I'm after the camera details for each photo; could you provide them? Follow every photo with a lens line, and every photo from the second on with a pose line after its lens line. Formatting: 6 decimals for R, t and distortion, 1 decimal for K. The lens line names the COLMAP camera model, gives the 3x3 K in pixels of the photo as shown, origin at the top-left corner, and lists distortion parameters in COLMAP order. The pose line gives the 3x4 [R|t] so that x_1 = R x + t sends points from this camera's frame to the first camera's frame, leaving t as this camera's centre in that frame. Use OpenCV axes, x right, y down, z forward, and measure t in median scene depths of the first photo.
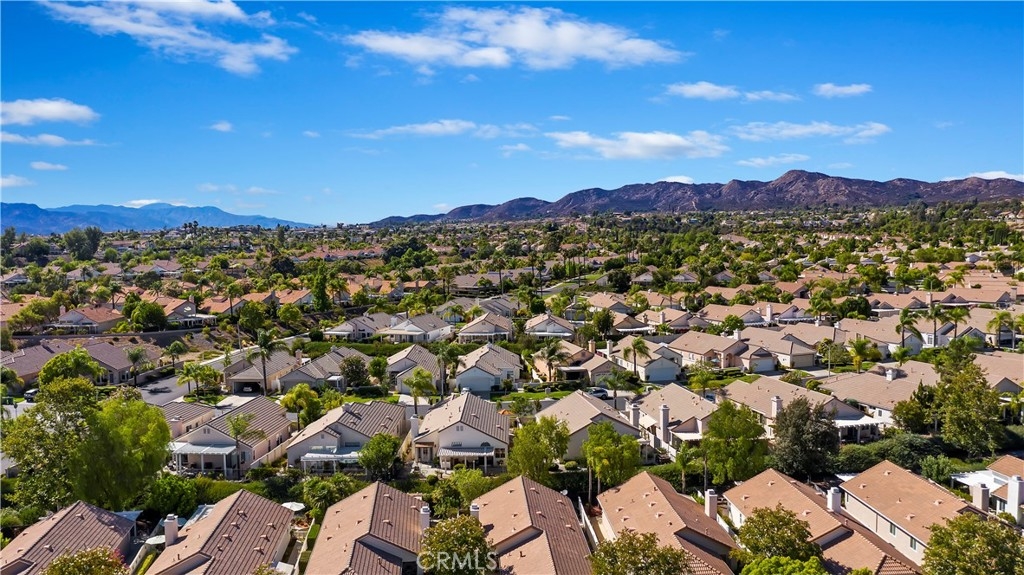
lens RADIAL K [[841.8, 0, 512.0], [0, 841.8, 287.5], [0, 0, 1]] dist [-0.015506, -0.000821]
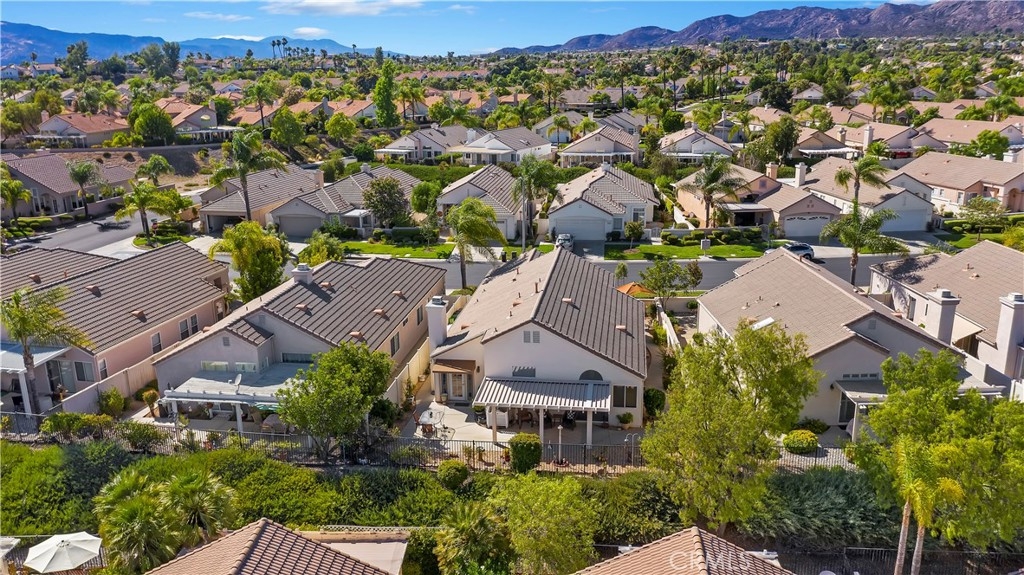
lens RADIAL K [[841.8, 0, 512.0], [0, 841.8, 287.5], [0, 0, 1]] dist [-0.015506, -0.000821]
pose [[0.990654, 0.036519, -0.131418, -0.008623], [-0.010967, 0.981698, 0.190130, 0.031690], [0.135956, -0.186912, 0.972923, 0.299920]]
